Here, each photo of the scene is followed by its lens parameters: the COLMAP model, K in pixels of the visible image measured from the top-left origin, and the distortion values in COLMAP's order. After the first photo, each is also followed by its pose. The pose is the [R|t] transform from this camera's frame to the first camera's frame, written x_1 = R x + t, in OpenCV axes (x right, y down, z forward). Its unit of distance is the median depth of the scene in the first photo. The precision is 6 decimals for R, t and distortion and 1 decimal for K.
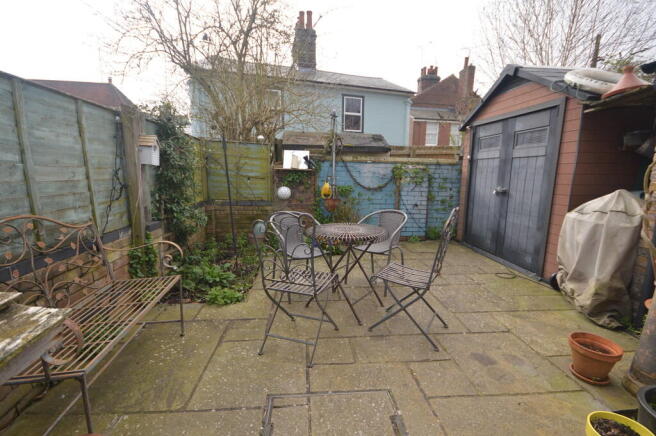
lens RADIAL K [[289.1, 0, 327.8], [0, 289.1, 219.7], [0, 0, 1]] dist [0.001030, 0.000309]
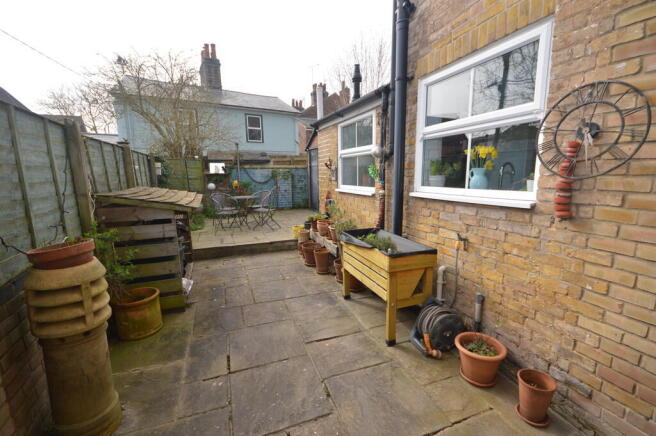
lens RADIAL K [[289.1, 0, 328.7], [0, 289.1, 223.5], [0, 0, 1]] dist [0.001030, 0.000309]
pose [[0.958548, -0.076575, 0.274449, 0.034746], [0.070385, 0.996995, 0.032346, 0.122216], [-0.276101, -0.011688, 0.961058, -0.888324]]
